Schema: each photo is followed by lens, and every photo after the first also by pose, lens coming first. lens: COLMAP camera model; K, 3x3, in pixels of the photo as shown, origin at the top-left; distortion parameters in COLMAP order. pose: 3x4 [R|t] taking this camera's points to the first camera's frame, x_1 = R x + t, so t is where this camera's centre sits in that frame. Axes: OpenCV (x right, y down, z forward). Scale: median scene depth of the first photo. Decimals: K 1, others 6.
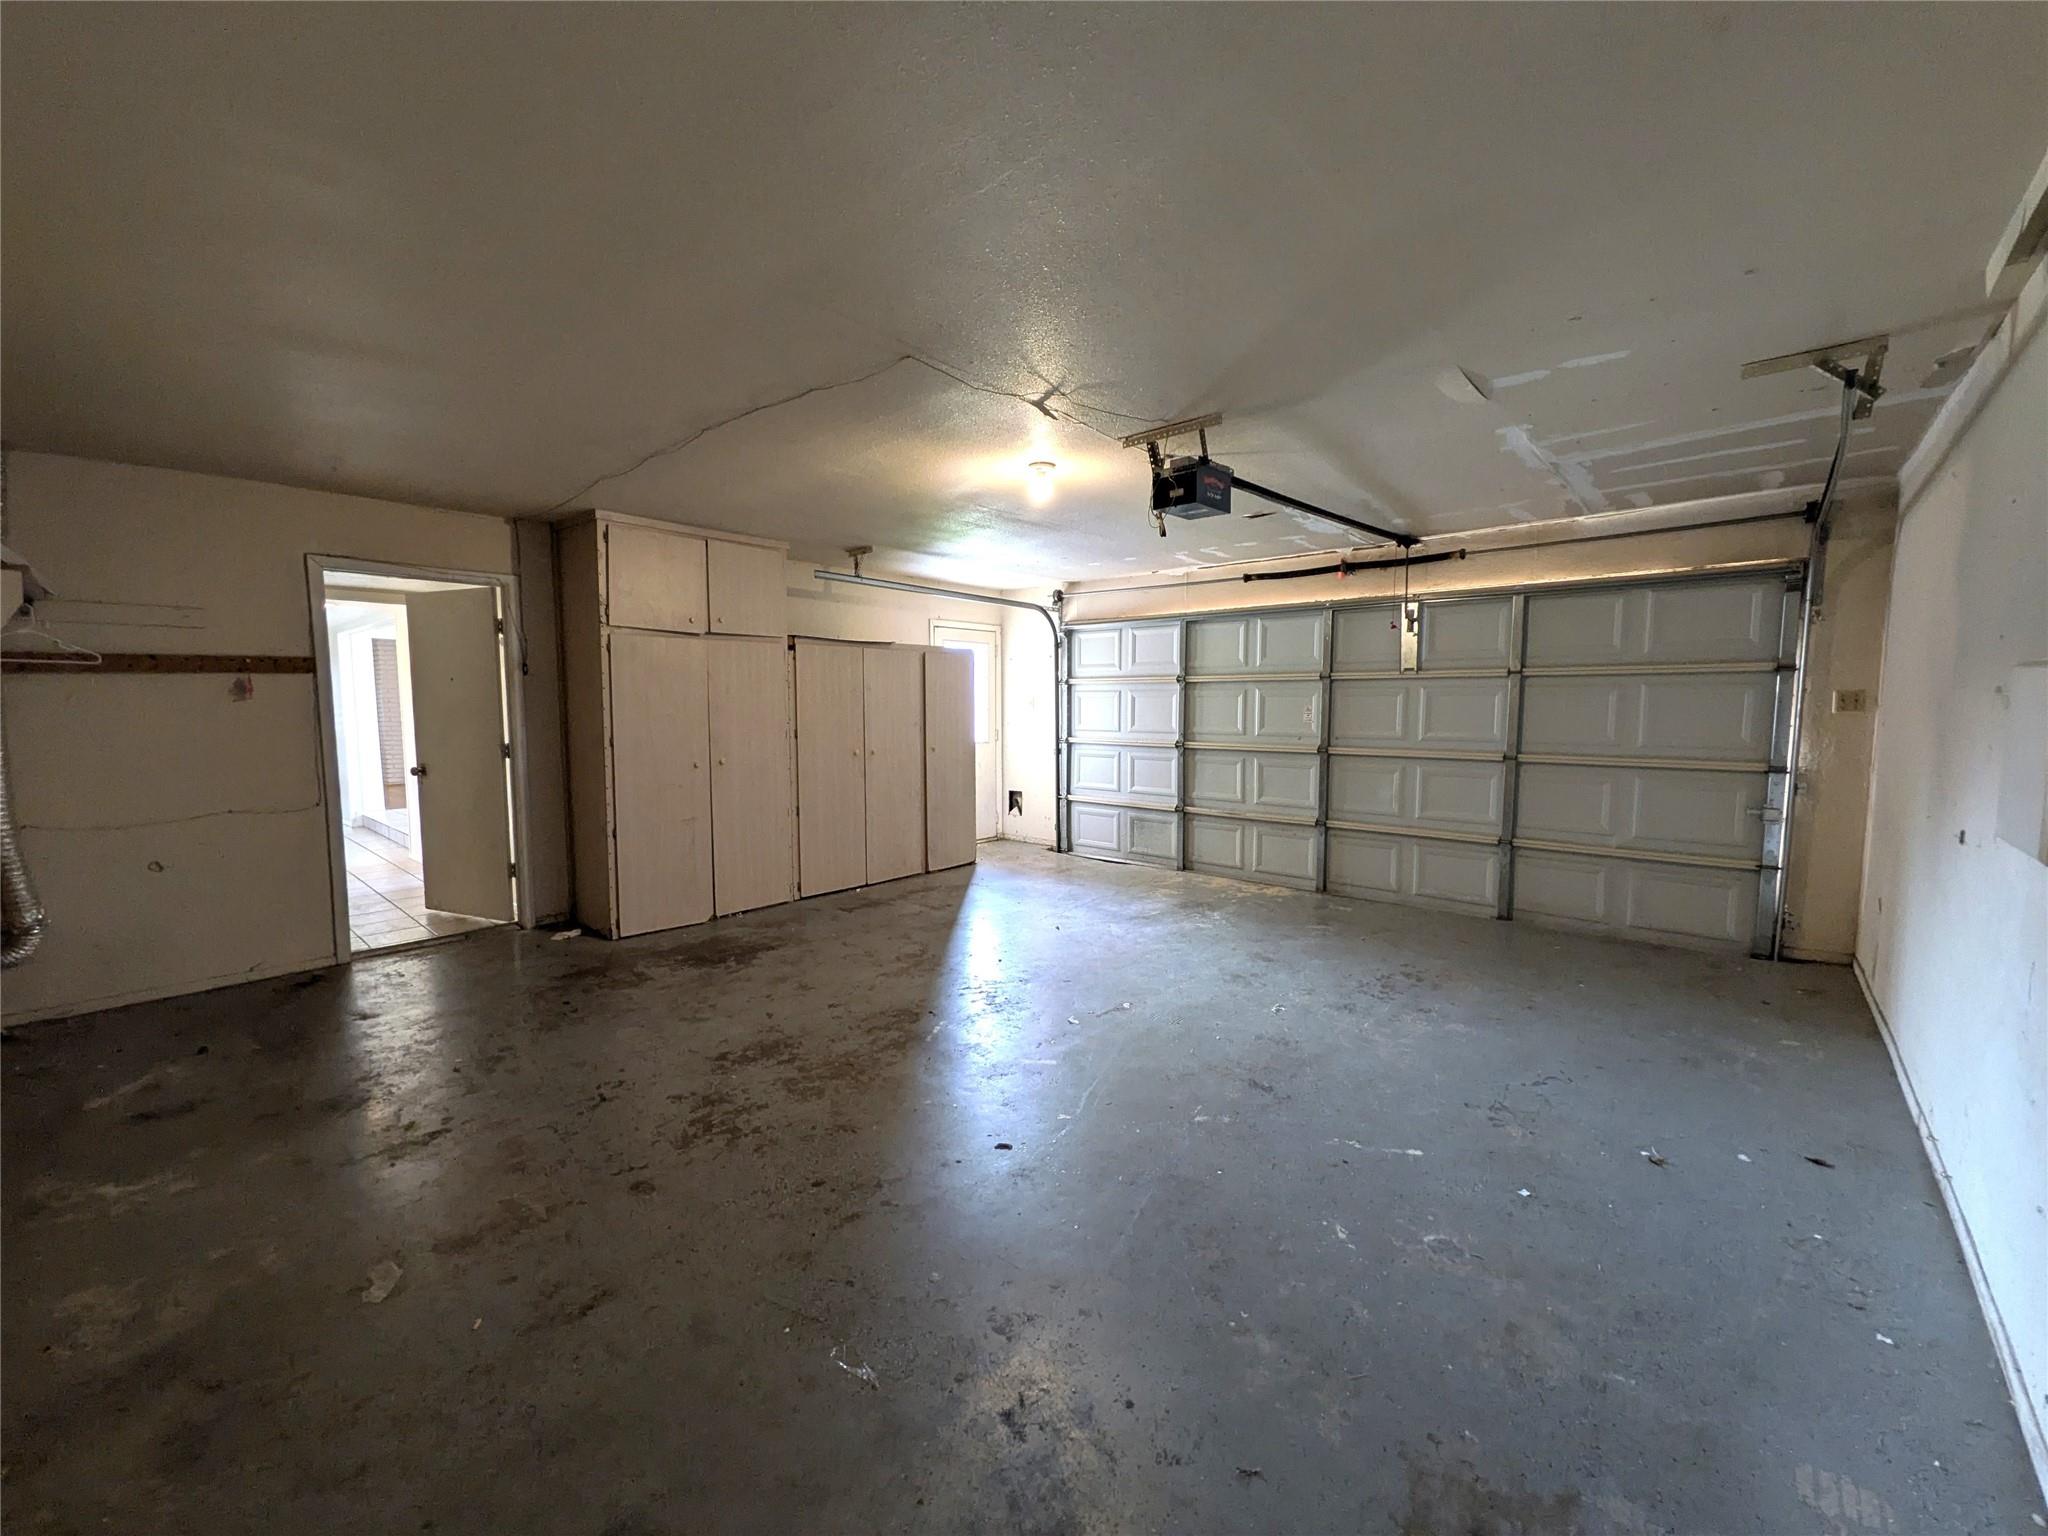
lens RADIAL K [[820.7, 0, 1024.0], [0, 820.7, 768.0], [0, 0, 1]] dist [0.002490, 0.000157]
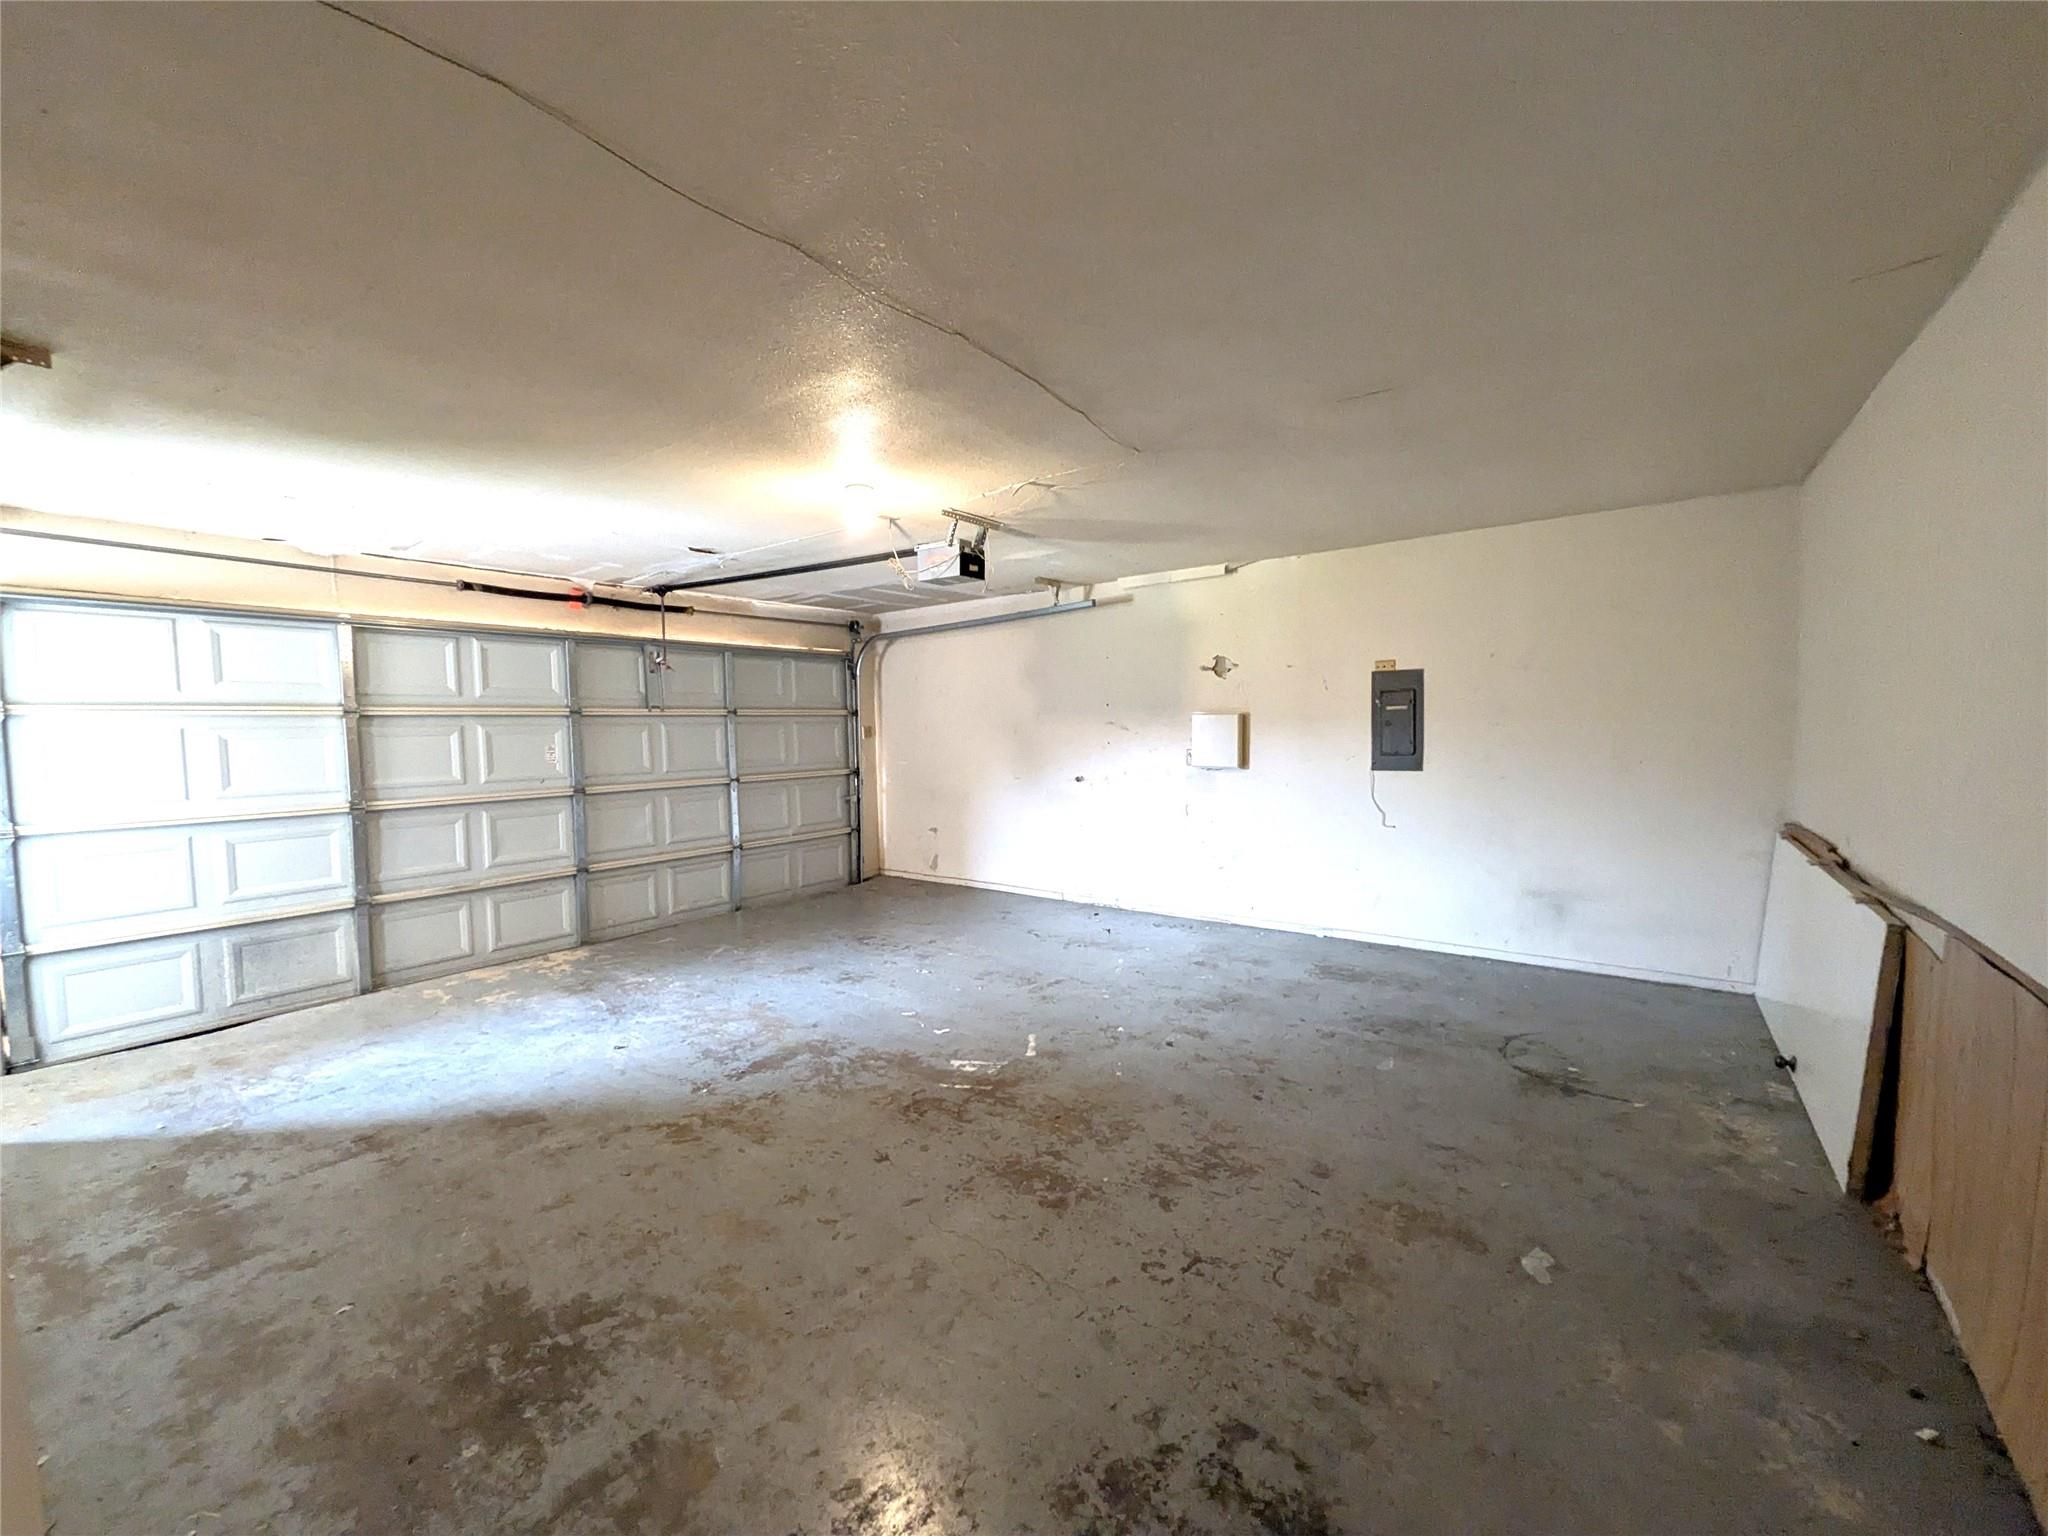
lens RADIAL K [[820.7, 0, 1024.0], [0, 820.7, 768.0], [0, 0, 1]] dist [0.002490, 0.000157]
pose [[-0.095117, -0.045761, 0.994414, -0.711192], [0.101609, 0.993279, 0.055428, -0.056400], [-0.990267, 0.106314, -0.089828, 0.686637]]
